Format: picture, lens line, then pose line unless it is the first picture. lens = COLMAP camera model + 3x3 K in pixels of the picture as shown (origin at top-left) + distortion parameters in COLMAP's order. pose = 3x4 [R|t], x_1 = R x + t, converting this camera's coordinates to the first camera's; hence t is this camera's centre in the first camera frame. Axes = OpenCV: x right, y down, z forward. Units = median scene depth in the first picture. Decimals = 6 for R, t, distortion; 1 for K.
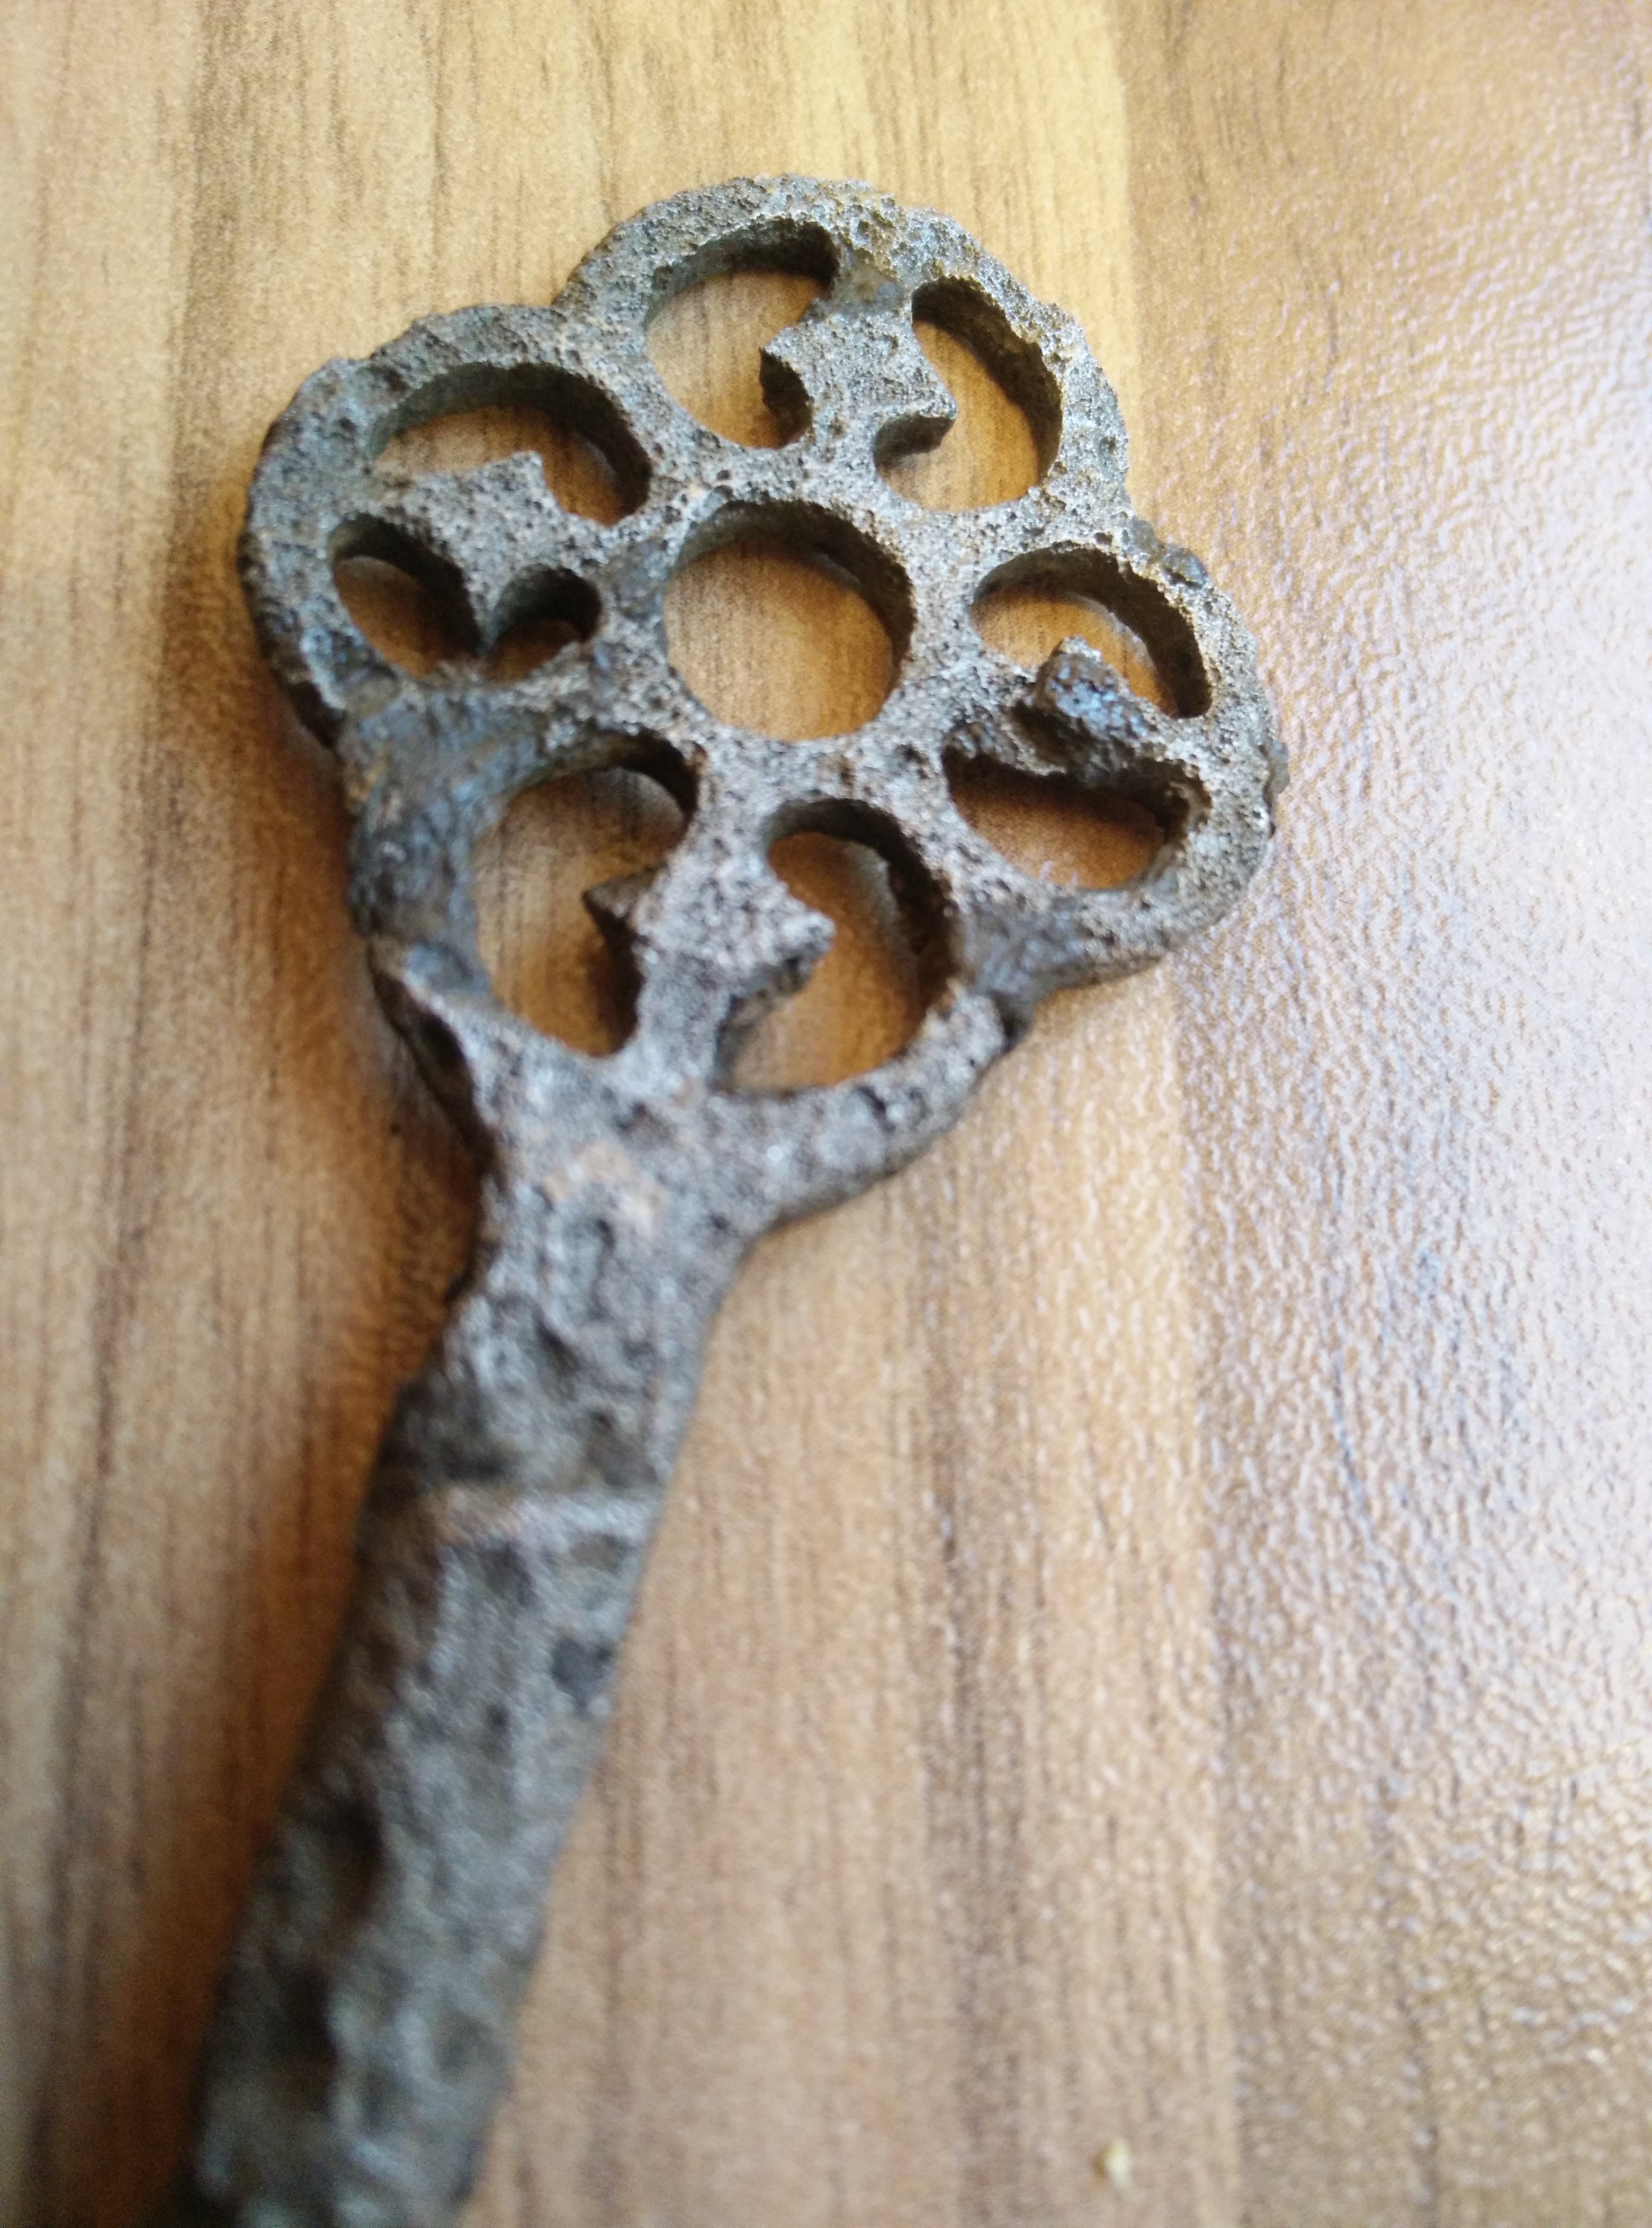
lens RADIAL K [[1783.1, 0, 826.0], [0, 1783.1, 1114.0], [0, 0, 1]] dist [0.031813, -0.031561]
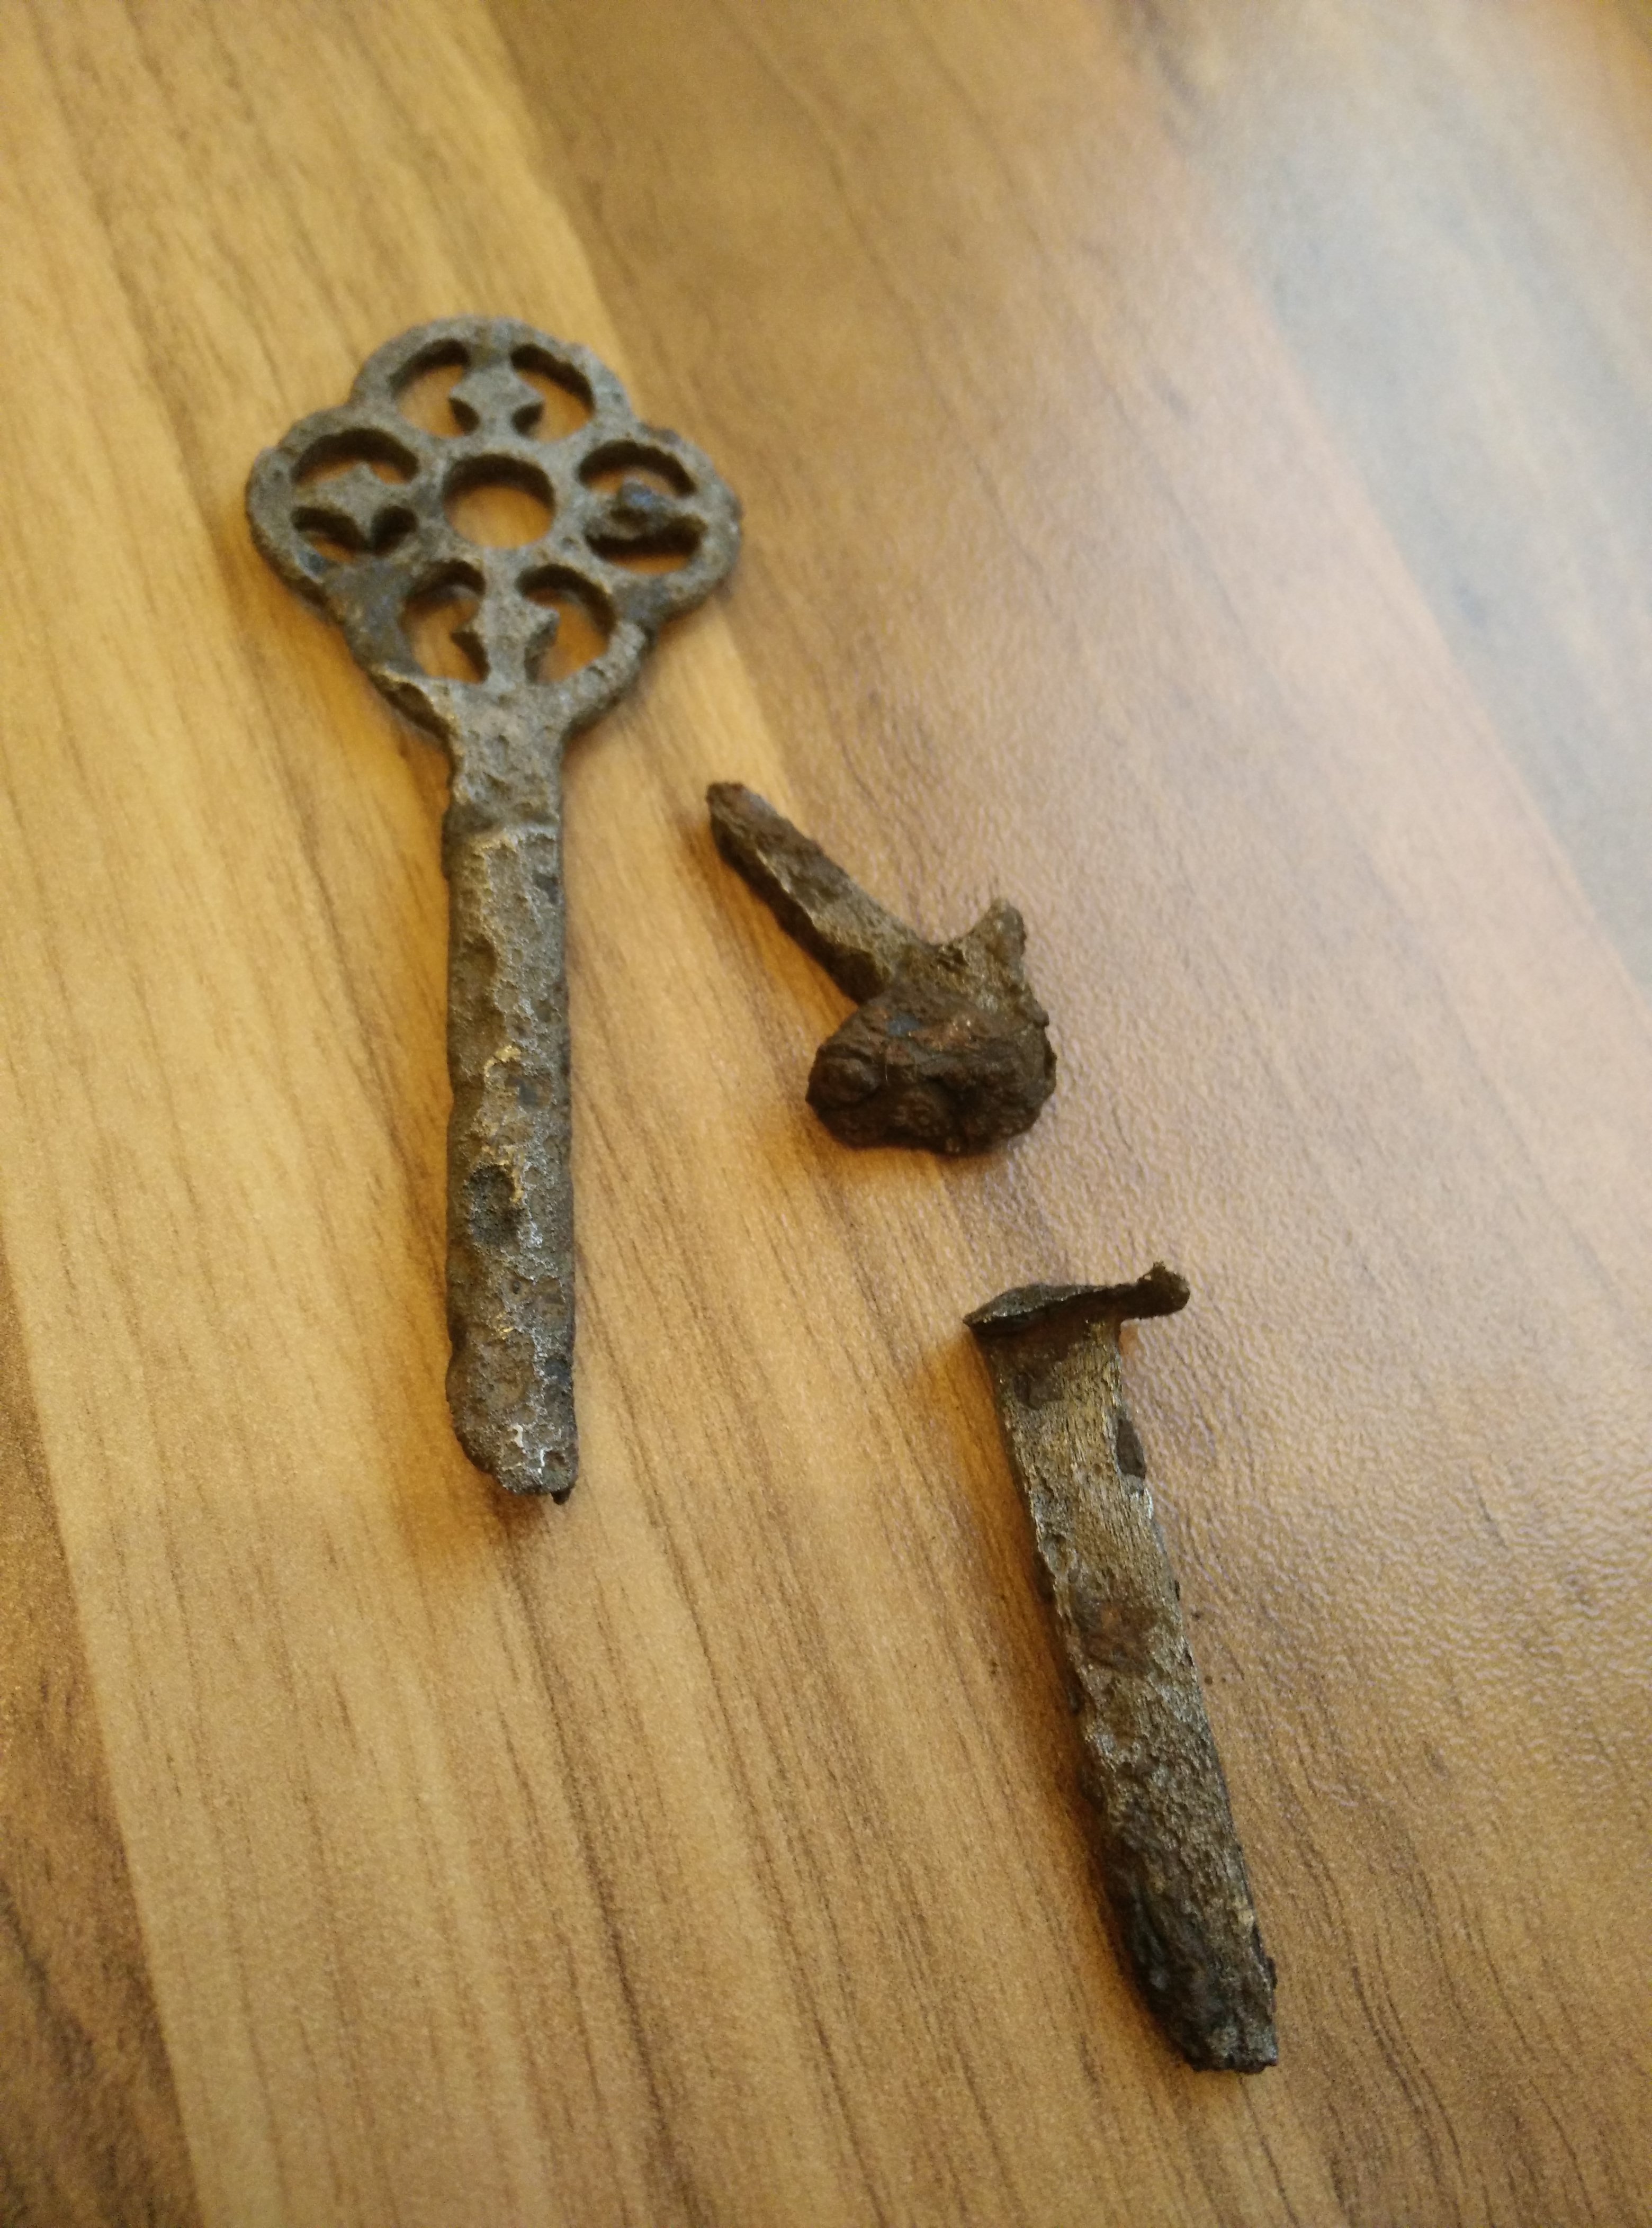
lens RADIAL K [[1783.1, 0, 826.0], [0, 1783.1, 1114.0], [0, 0, 1]] dist [0.031813, -0.031561]
pose [[0.944639, -0.315844, 0.088886, -0.074251], [0.321347, 0.945295, -0.056152, 0.697076], [-0.066288, 0.081607, 0.994458, -1.171034]]
